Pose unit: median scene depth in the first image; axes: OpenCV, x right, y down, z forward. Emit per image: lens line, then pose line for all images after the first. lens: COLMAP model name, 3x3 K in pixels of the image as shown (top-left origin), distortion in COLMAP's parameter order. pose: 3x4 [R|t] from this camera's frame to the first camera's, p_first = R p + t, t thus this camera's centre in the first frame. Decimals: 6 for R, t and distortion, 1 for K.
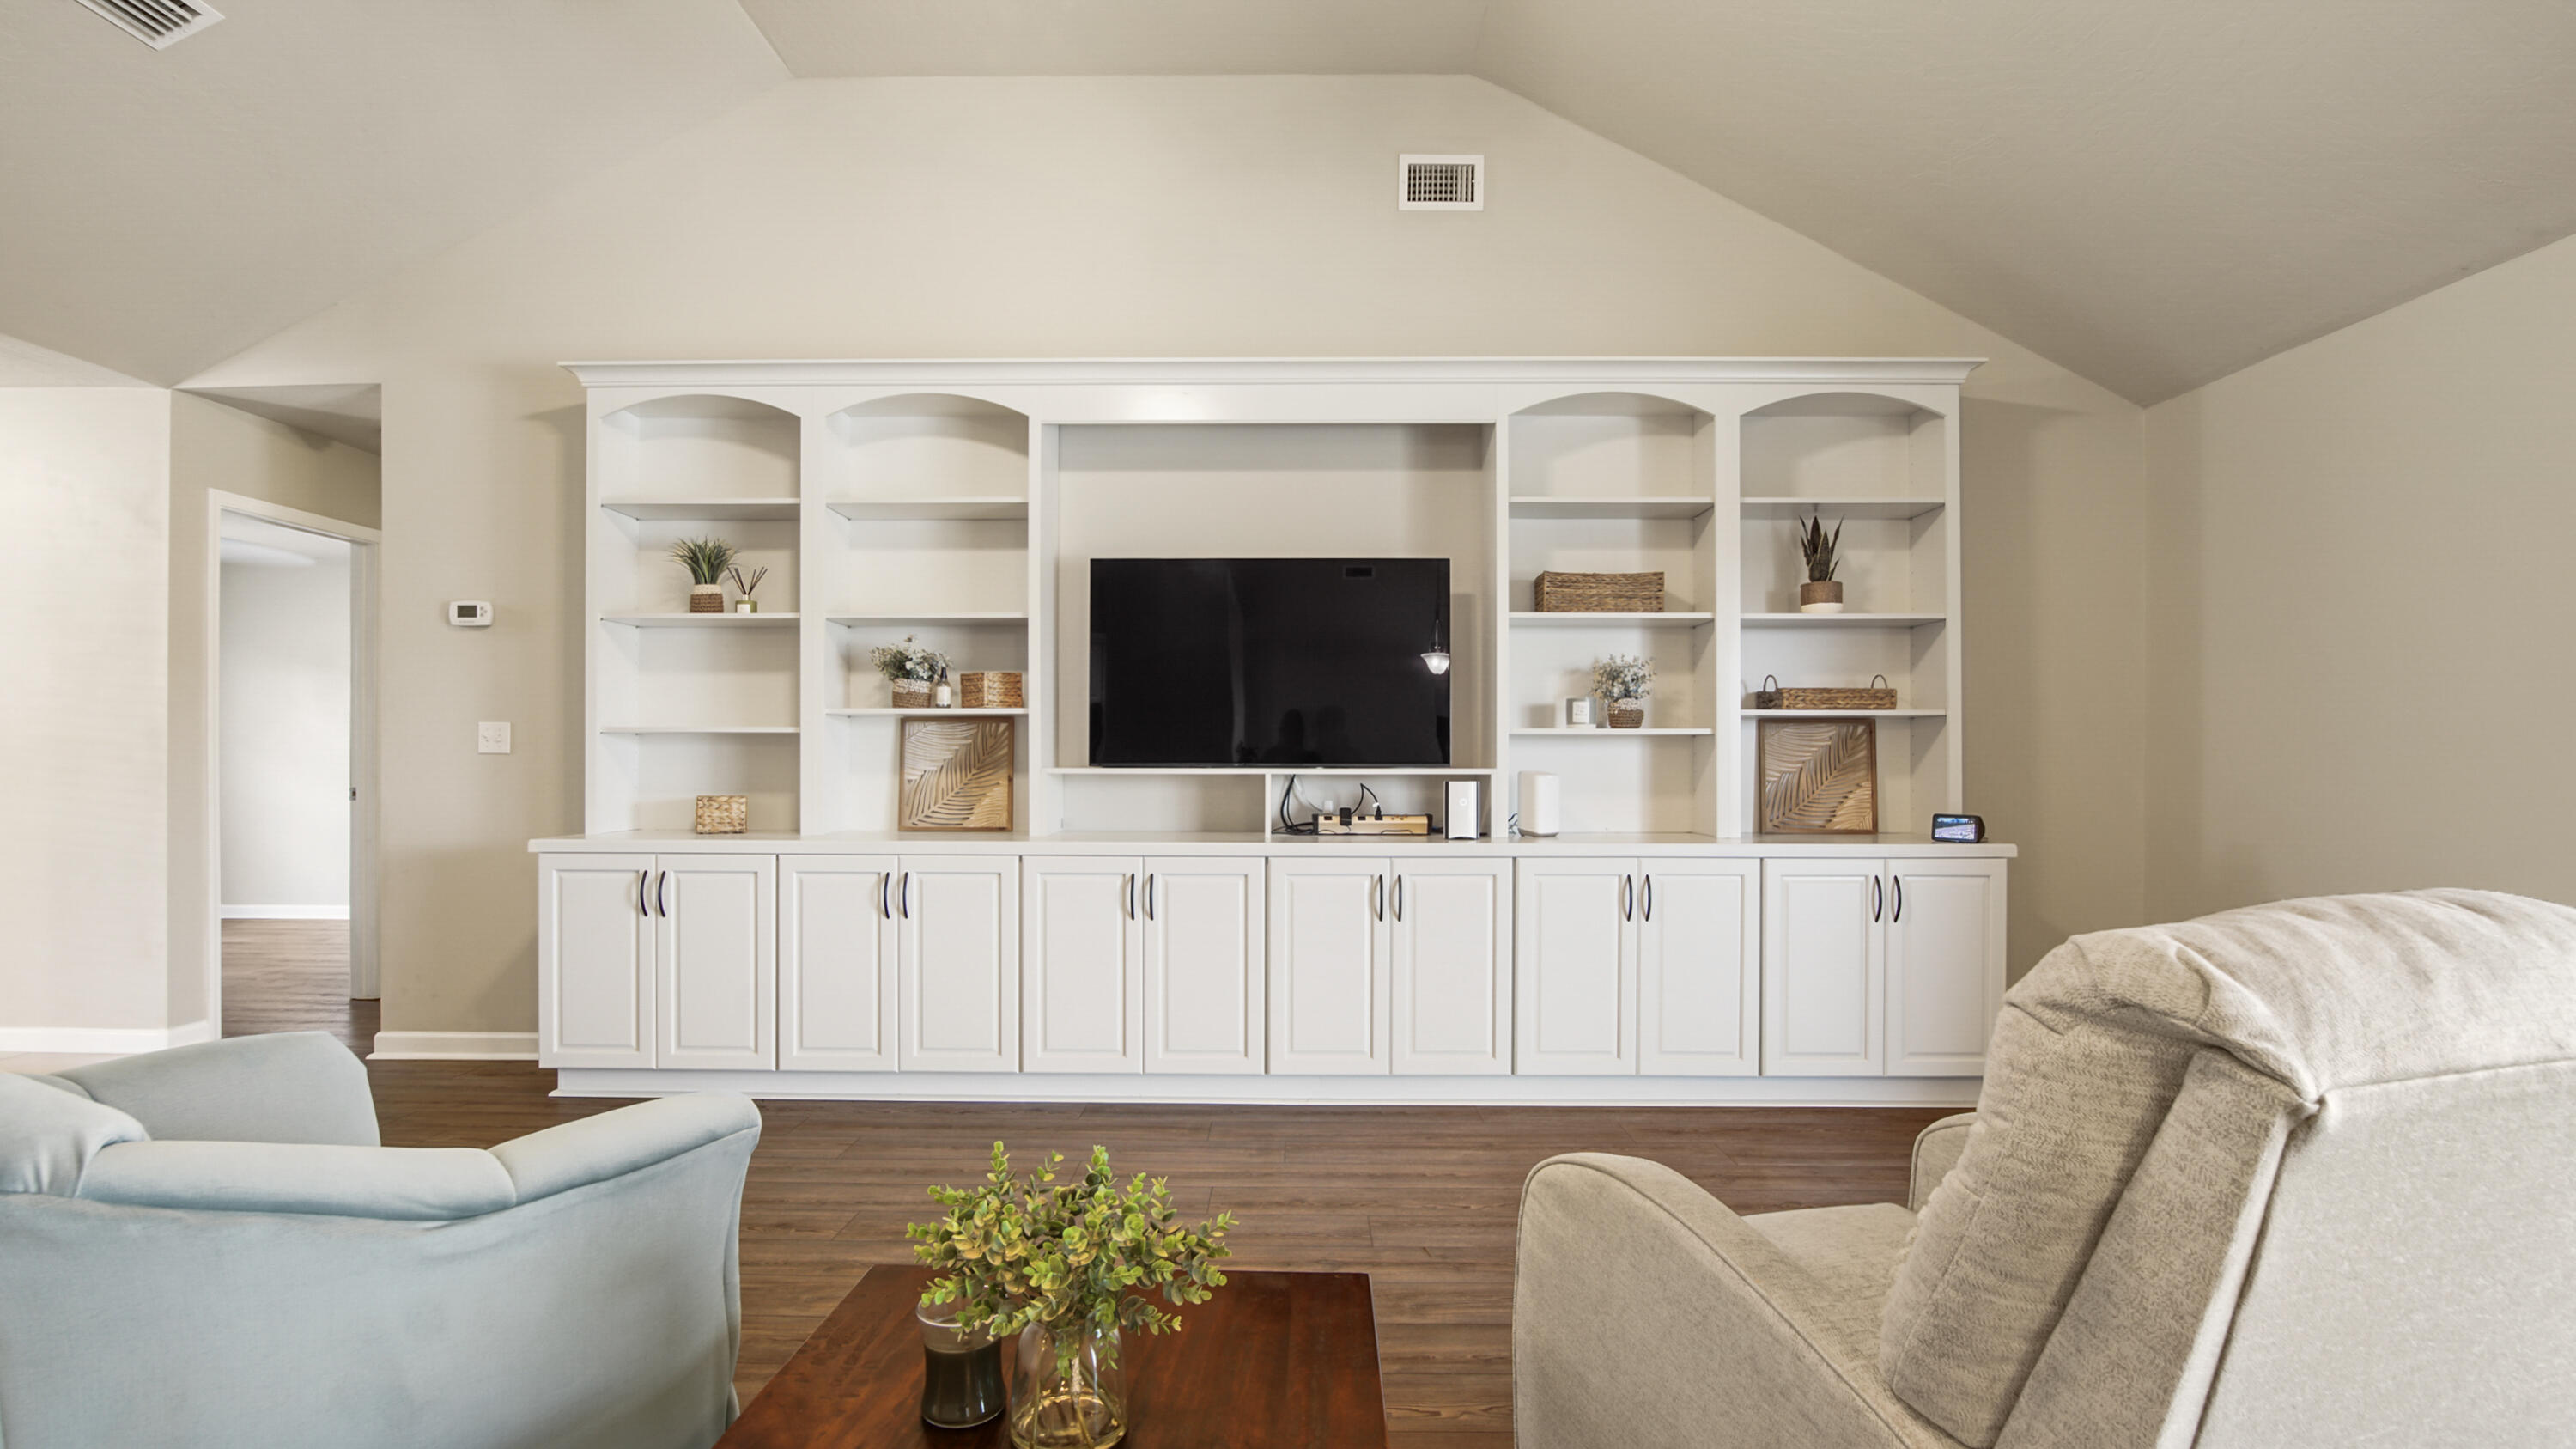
lens RADIAL K [[1189.1, 0, 1288.1], [0, 1189.1, 752.0], [0, 0, 1]] dist [-0.017520, 0.000045]
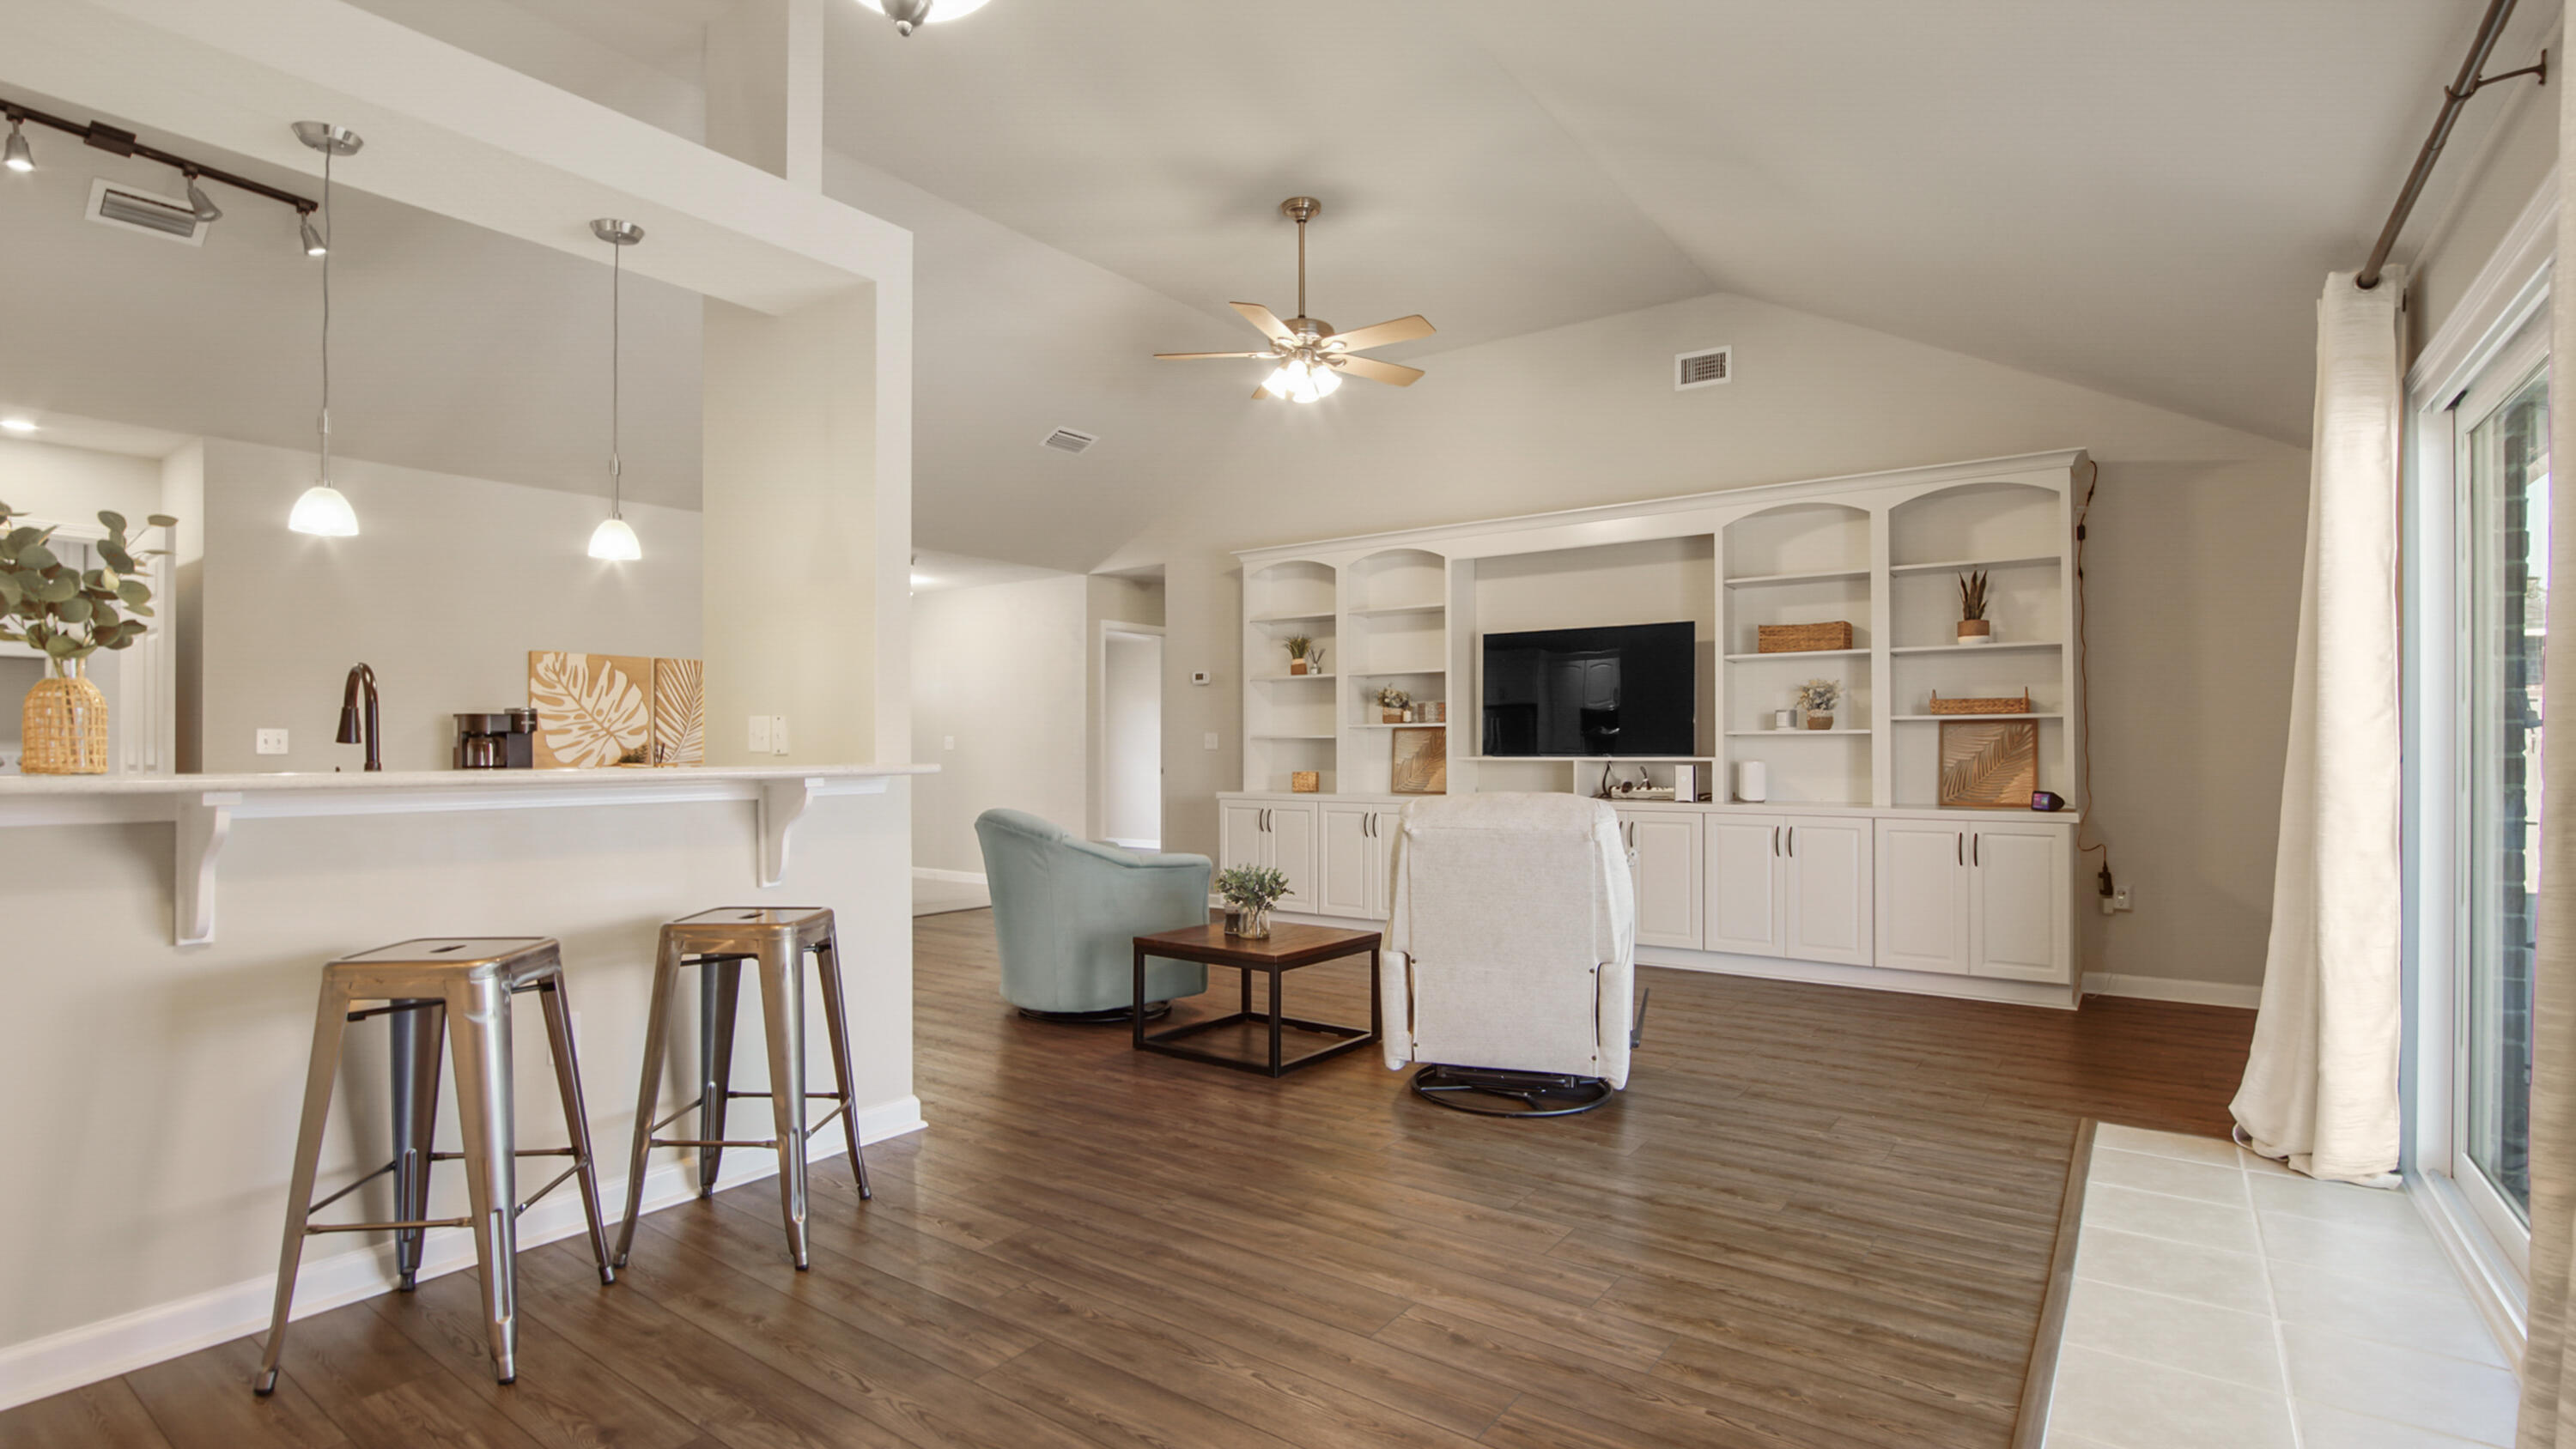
lens RADIAL K [[1188.7, 0, 1288.1], [0, 1188.7, 752.0], [0, 0, 1]] dist [-0.017520, 0.000045]
pose [[0.820998, -0.002006, -0.570927, 0.577829], [0.005010, 0.999981, 0.003690, -0.001303], [0.570909, -0.005890, 0.820992, -0.561927]]
